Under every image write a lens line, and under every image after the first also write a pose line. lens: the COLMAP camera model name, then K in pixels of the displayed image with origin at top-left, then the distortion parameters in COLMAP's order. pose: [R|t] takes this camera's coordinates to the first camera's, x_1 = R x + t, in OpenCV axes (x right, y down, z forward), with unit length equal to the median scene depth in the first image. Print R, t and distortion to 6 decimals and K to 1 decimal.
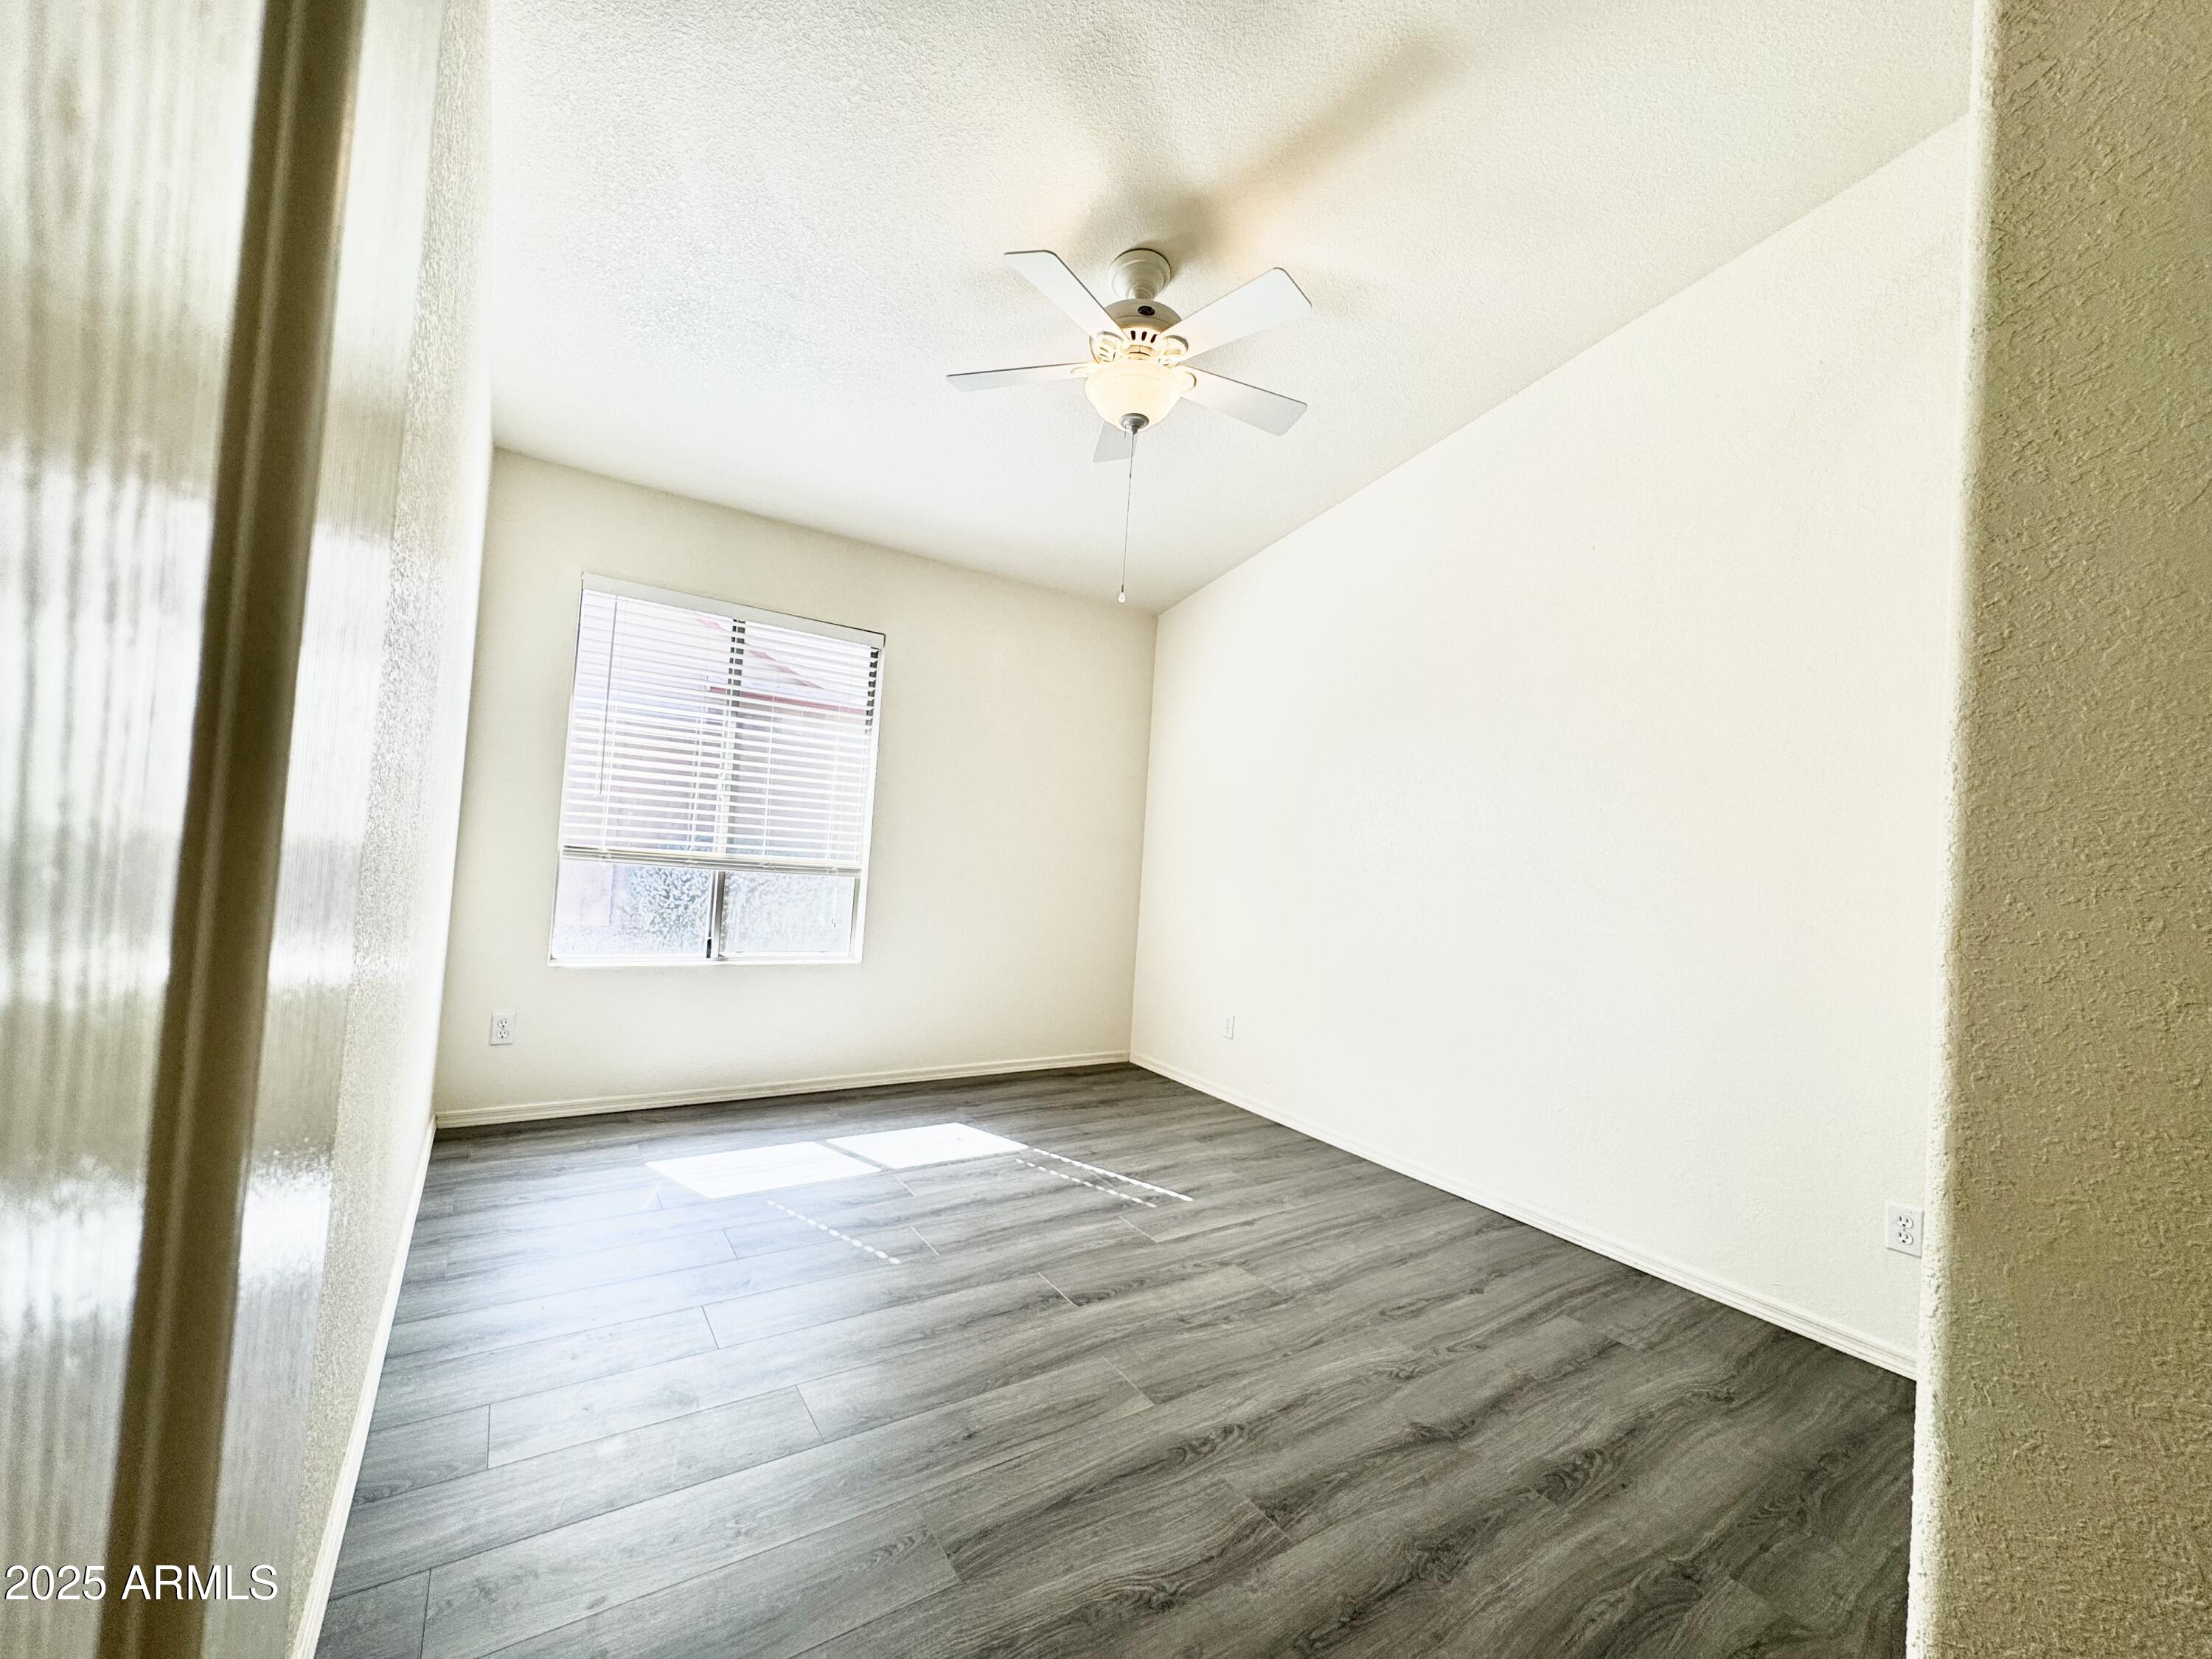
lens RADIAL K [[881.2, 0, 1101.2], [0, 881.2, 827.6], [0, 0, 1]] dist [-0.001481, -0.000565]
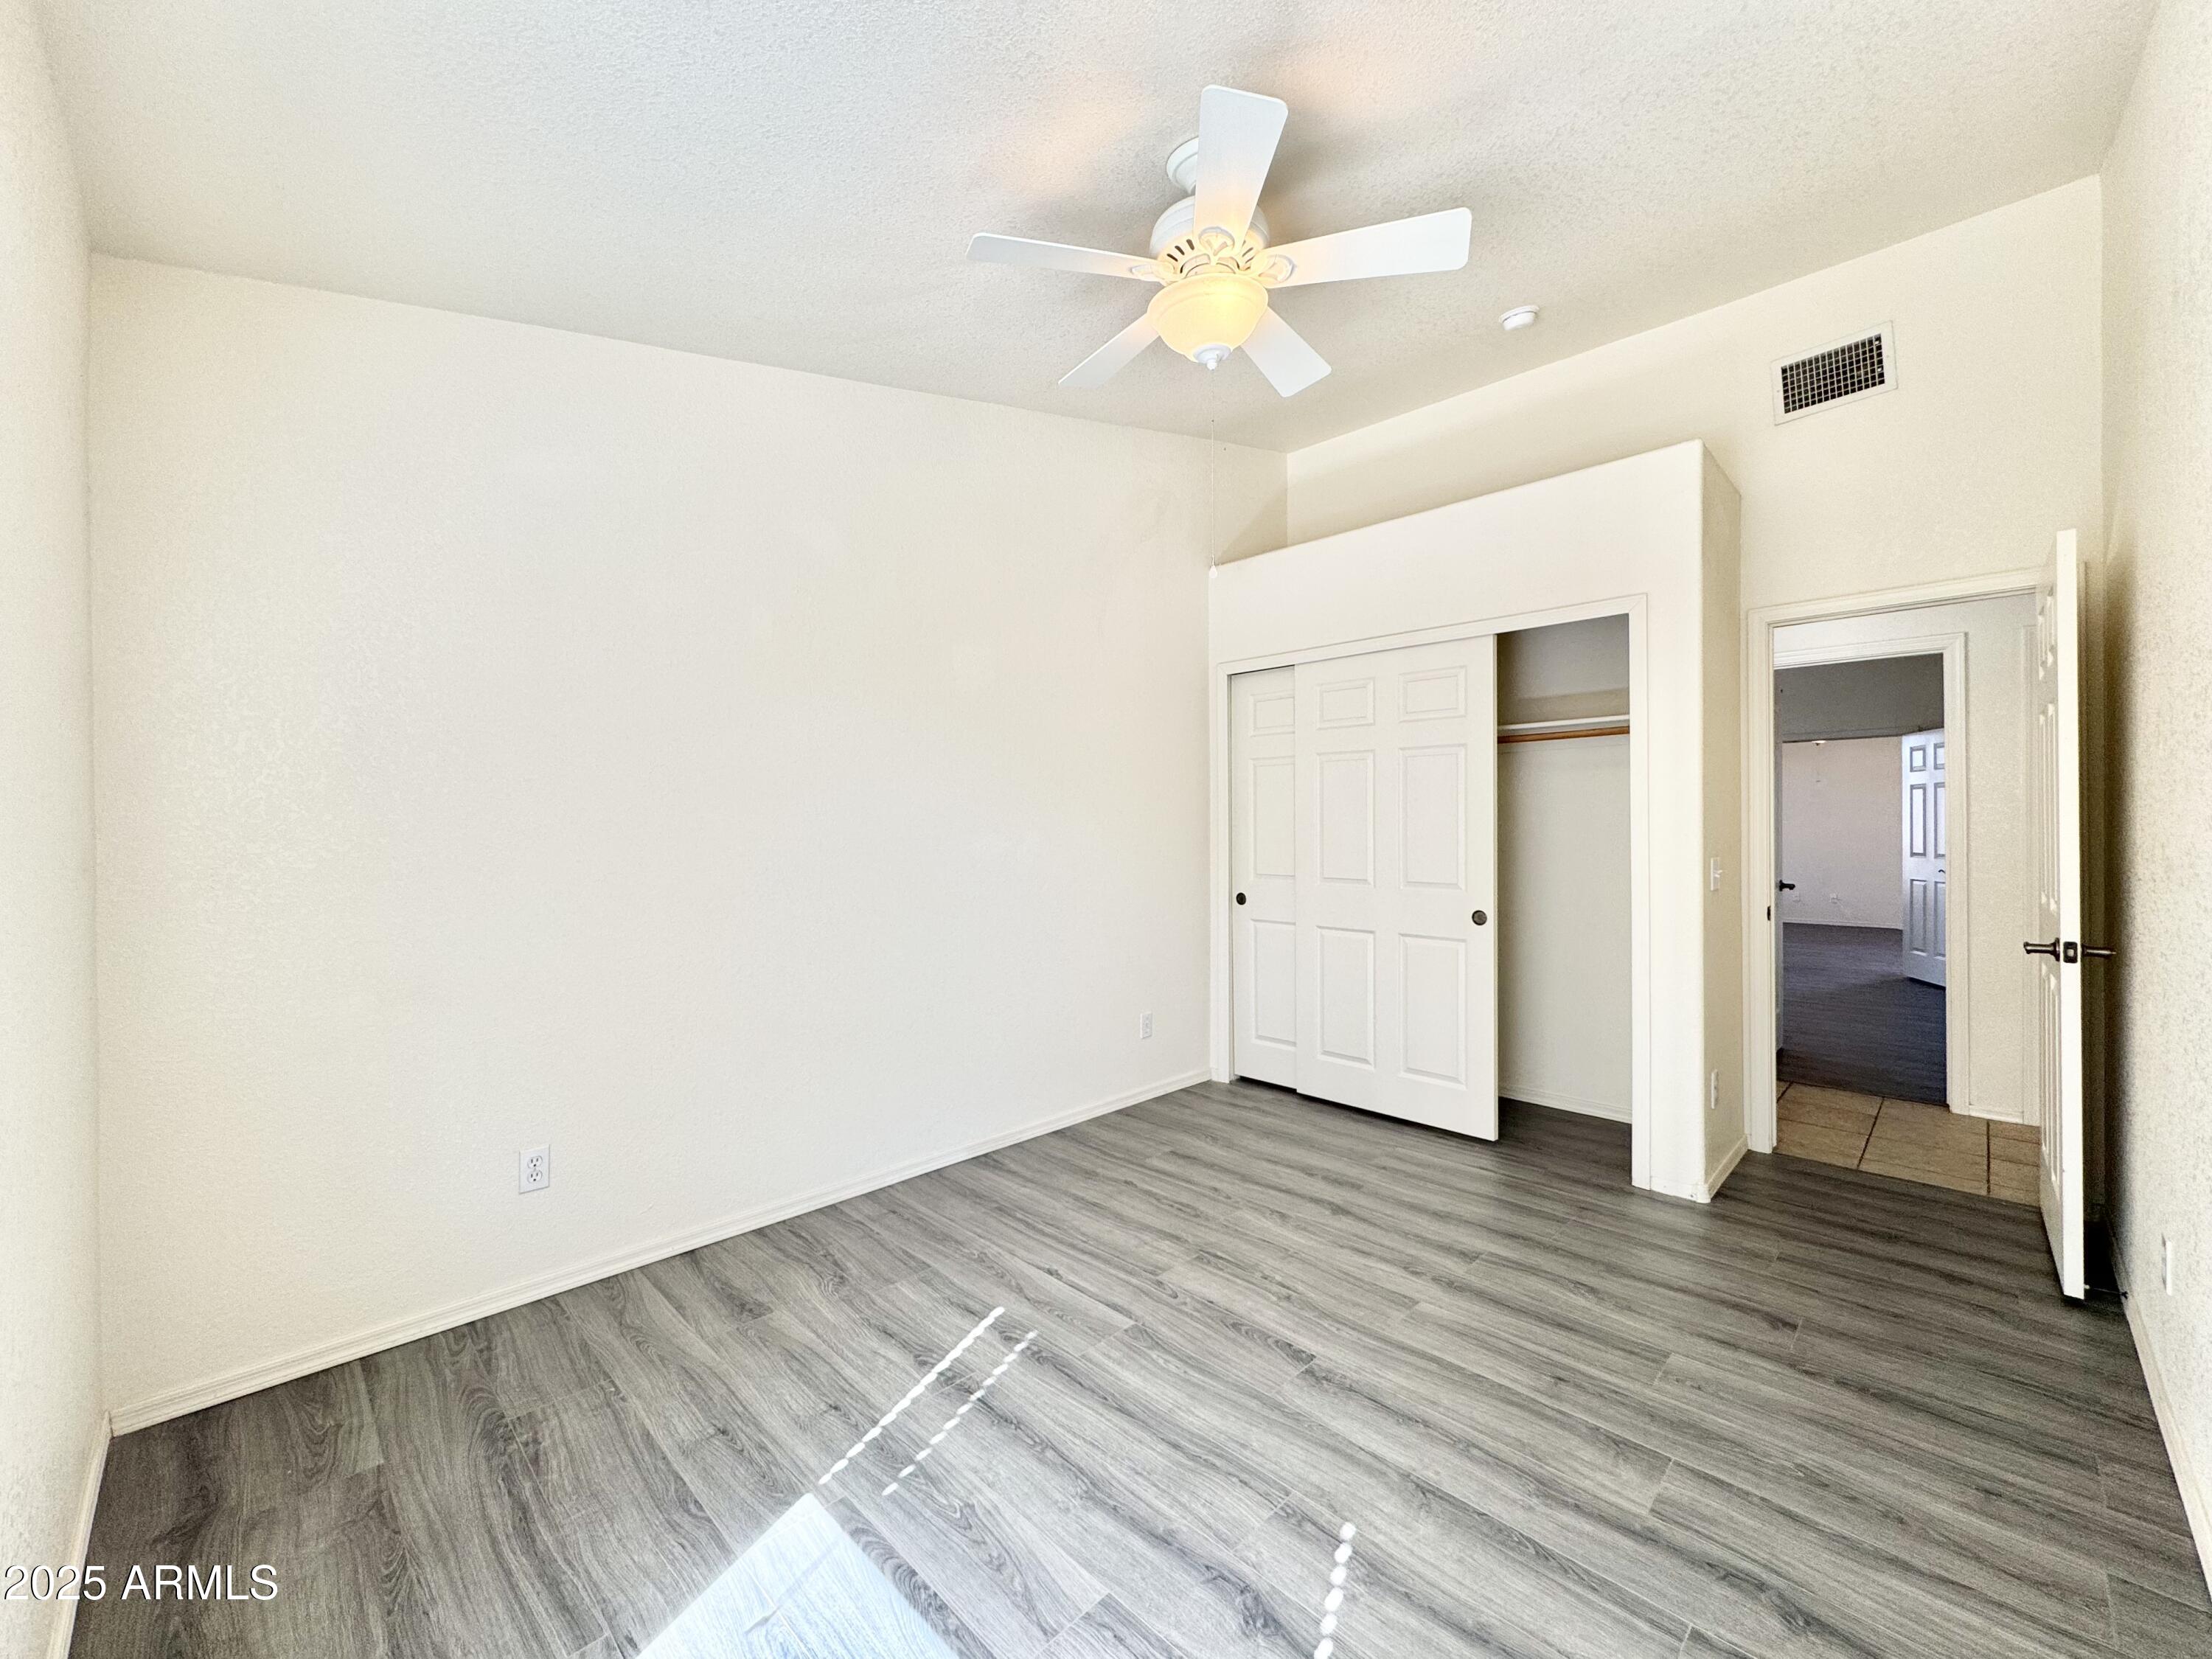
lens RADIAL K [[881.2, 0, 1101.2], [0, 881.2, 827.6], [0, 0, 1]] dist [-0.001481, -0.000565]
pose [[-0.194982, -0.065415, 0.978623, -0.714461], [-0.038330, 0.997519, 0.059041, -0.064062], [-0.980058, -0.025999, -0.197005, 1.162127]]
